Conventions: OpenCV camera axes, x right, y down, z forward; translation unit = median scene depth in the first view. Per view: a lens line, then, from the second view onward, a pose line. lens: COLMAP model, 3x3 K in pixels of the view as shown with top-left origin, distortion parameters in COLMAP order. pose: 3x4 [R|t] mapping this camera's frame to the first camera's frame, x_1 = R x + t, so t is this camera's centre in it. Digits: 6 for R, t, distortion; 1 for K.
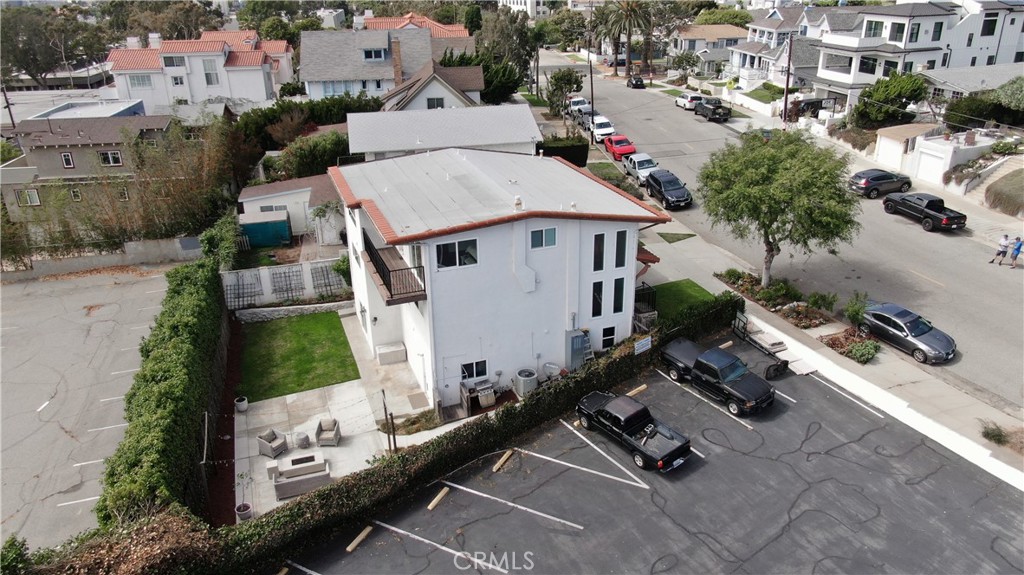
lens RADIAL K [[737.8, 0, 512.0], [0, 737.8, 287.5], [0, 0, 1]] dist [-0.007614, 0.000938]
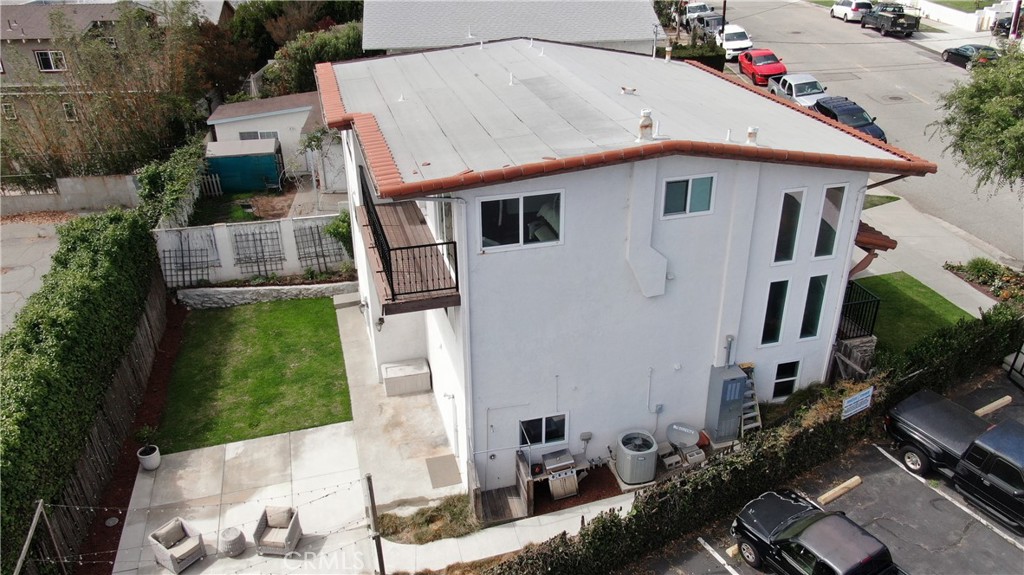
lens RADIAL K [[815.5, 0, 508.4], [0, 815.5, 316.5], [0, 0, 1]] dist [-0.005072, -0.001243]
pose [[0.994927, 0.050314, -0.087114, -0.026602], [-0.042515, 0.995108, 0.089182, -0.025836], [0.091175, -0.085026, 0.992198, 0.376691]]
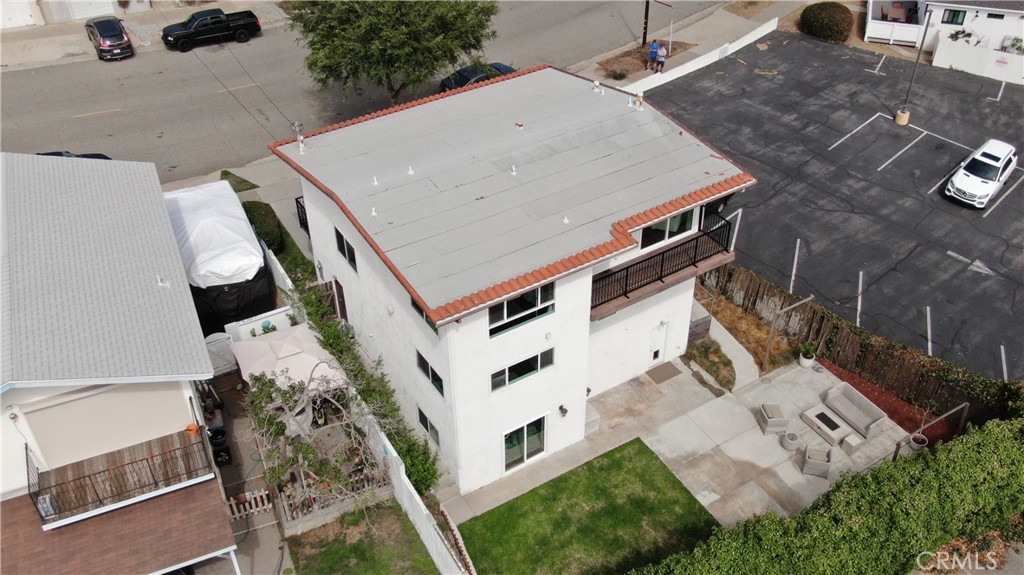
lens RADIAL K [[935.6, 0, 512.0], [0, 935.6, 287.5], [0, 0, 1]] dist [0.005987, 0.012730]
pose [[-0.209185, -0.585787, 0.783004, -0.865881], [0.408394, 0.675212, 0.614250, -0.637334], [-0.888513, 0.448266, 0.097988, 0.995243]]
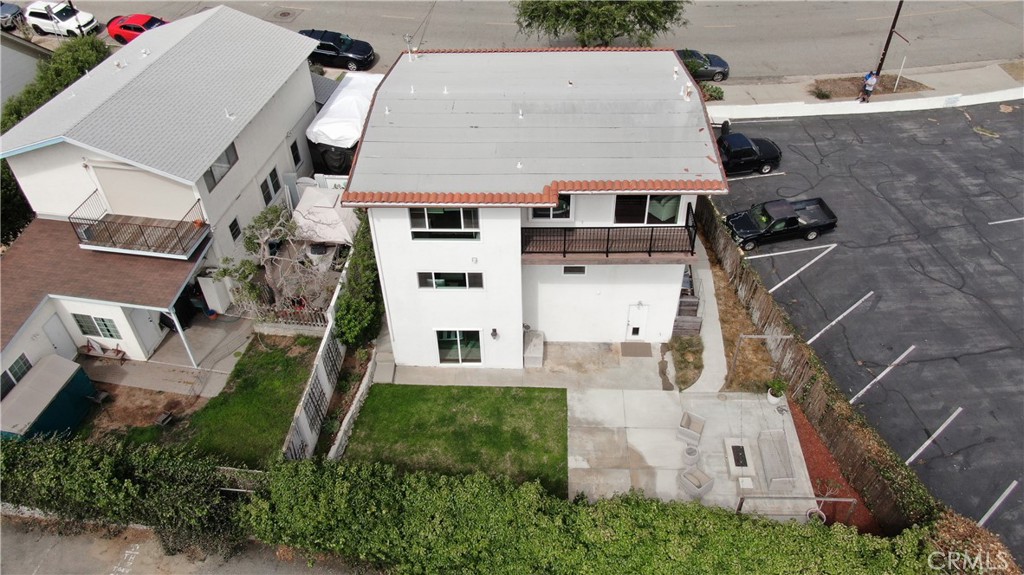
lens RADIAL K [[737.8, 0, 512.0], [0, 737.8, 287.5], [0, 0, 1]] dist [-0.007614, 0.000938]
pose [[0.372998, -0.606783, 0.701916, -0.760314], [0.386567, 0.789357, 0.476950, -0.389425], [-0.843468, 0.093436, 0.528991, 0.638569]]
